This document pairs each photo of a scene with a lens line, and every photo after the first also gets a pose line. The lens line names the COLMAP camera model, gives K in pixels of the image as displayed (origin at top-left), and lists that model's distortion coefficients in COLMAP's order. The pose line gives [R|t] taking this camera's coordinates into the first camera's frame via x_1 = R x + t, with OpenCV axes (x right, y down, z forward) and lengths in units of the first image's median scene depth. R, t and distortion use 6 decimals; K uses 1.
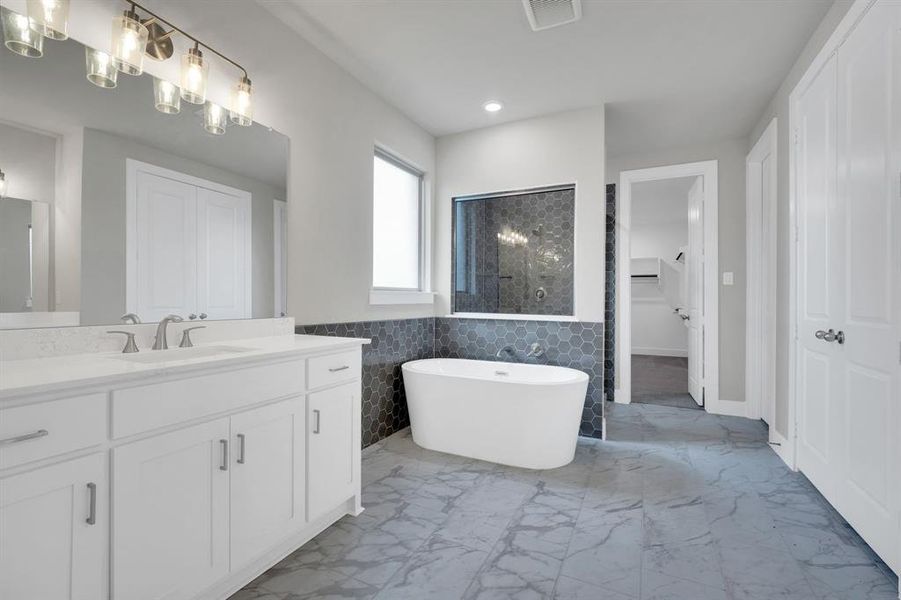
lens RADIAL K [[395.5, 0, 451.1], [0, 395.5, 297.3], [0, 0, 1]] dist [-0.019112, 0.000009]
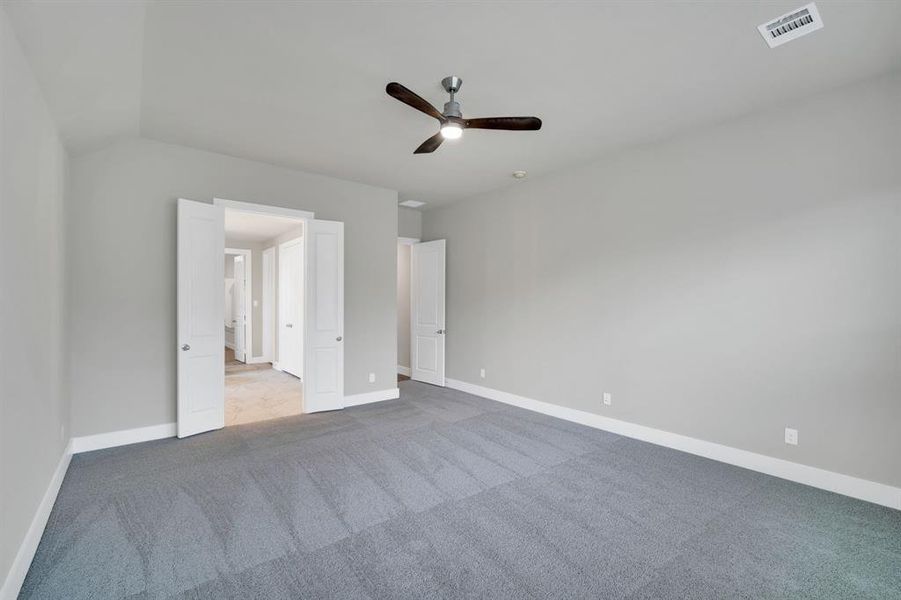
lens RADIAL K [[395.5, 0, 450.3], [0, 395.5, 299.2], [0, 0, 1]] dist [-0.019112, 0.000009]
pose [[0.415017, -0.015290, 0.909685, -0.680791], [0.002731, 0.999875, 0.015560, -0.078084], [-0.909809, -0.003974, 0.415007, -0.738317]]
